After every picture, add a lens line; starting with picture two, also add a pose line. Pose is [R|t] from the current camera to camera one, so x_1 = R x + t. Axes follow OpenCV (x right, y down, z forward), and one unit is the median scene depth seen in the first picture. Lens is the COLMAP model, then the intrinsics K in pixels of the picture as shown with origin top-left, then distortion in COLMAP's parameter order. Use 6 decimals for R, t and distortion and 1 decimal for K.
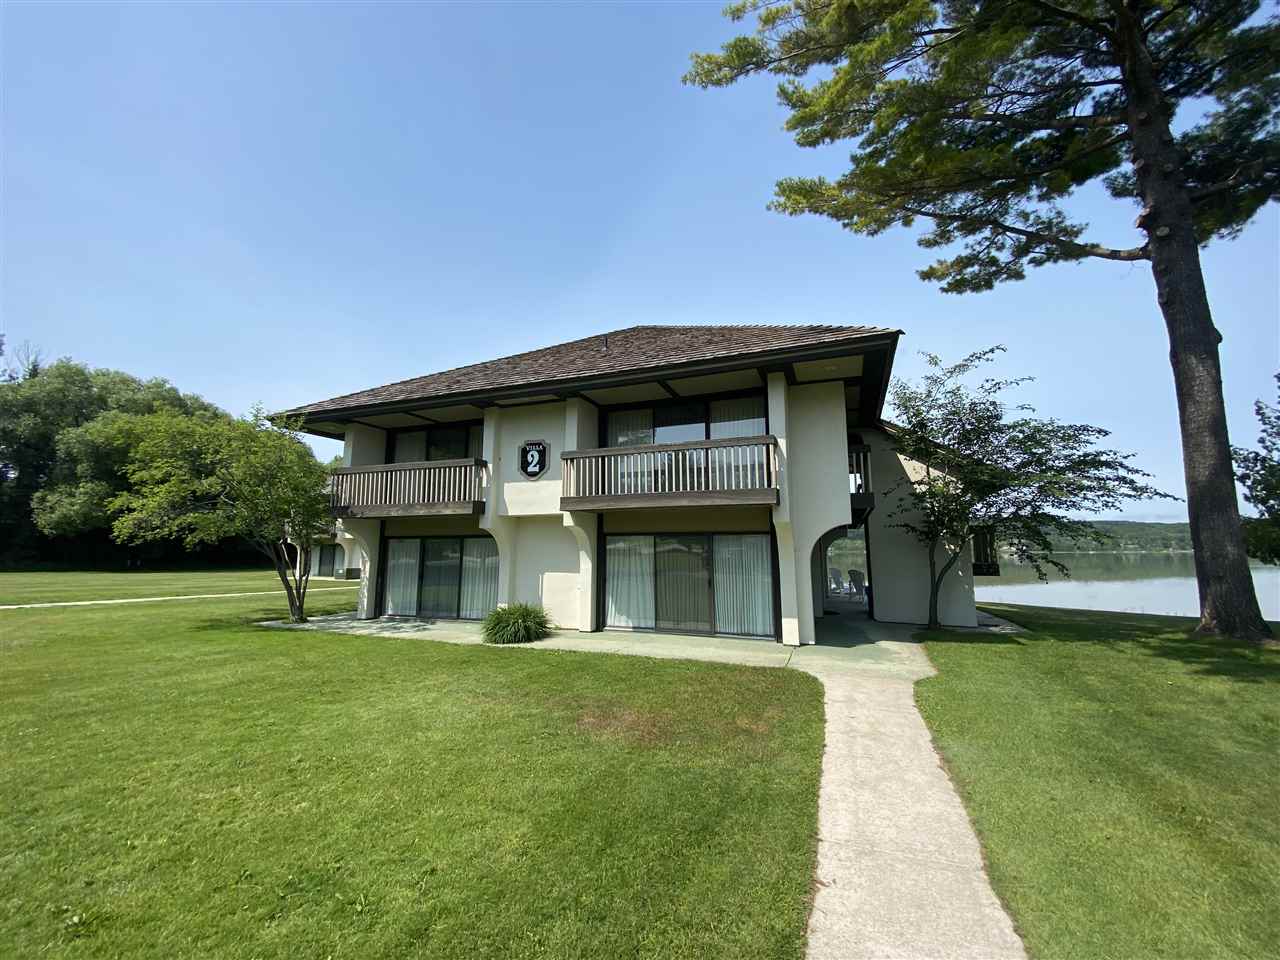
lens RADIAL K [[507.6, 0, 642.5], [0, 507.6, 470.9], [0, 0, 1]] dist [0.000713, -0.000066]
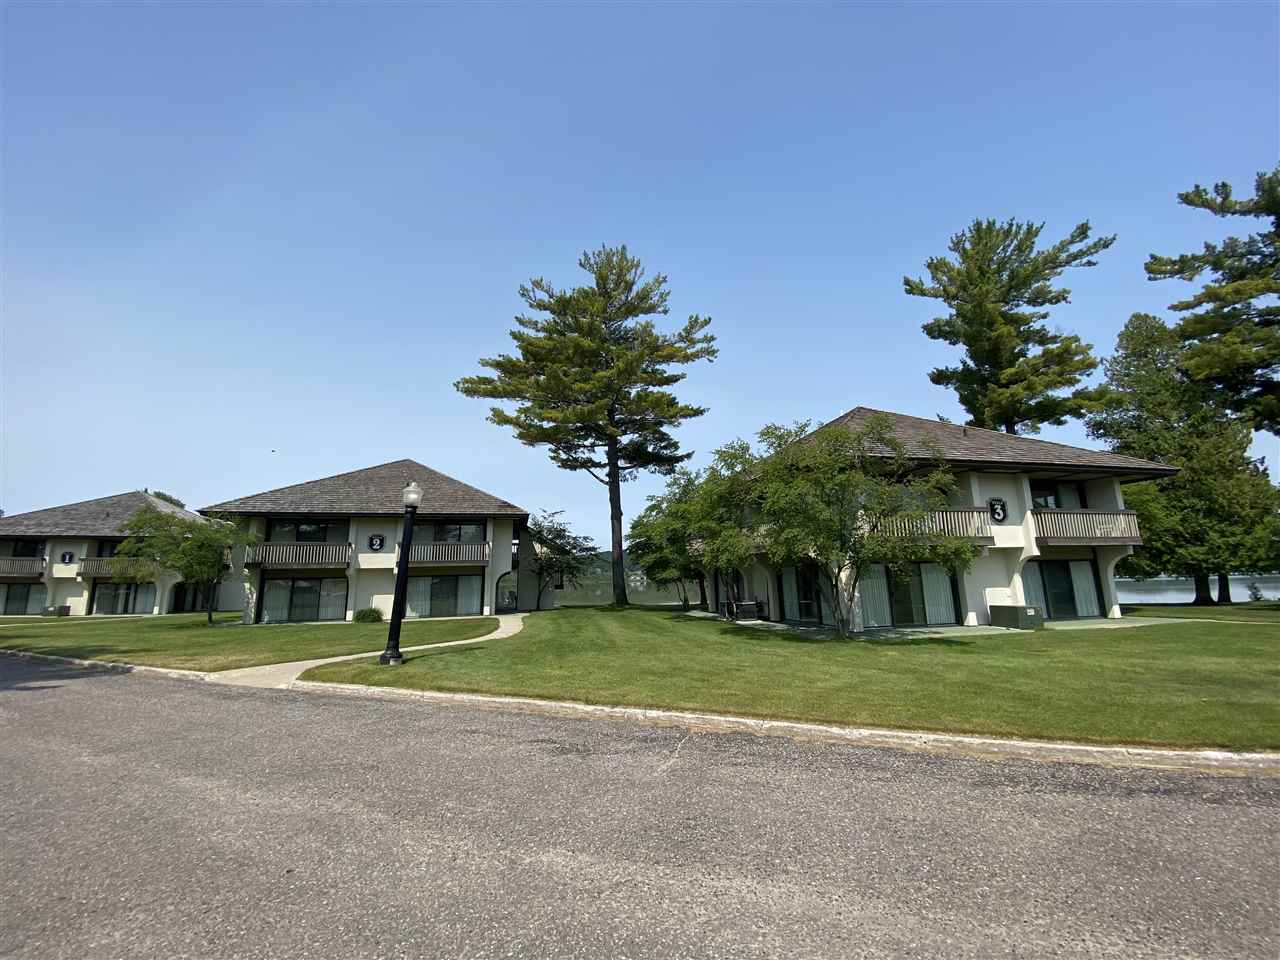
lens RADIAL K [[507.6, 0, 642.5], [0, 507.6, 470.9], [0, 0, 1]] dist [0.000713, -0.000066]
pose [[0.804023, 0.109738, 0.584385, -0.612562], [-0.065027, 0.993155, -0.097031, -0.195751], [-0.591032, 0.040015, 0.805655, -1.490508]]
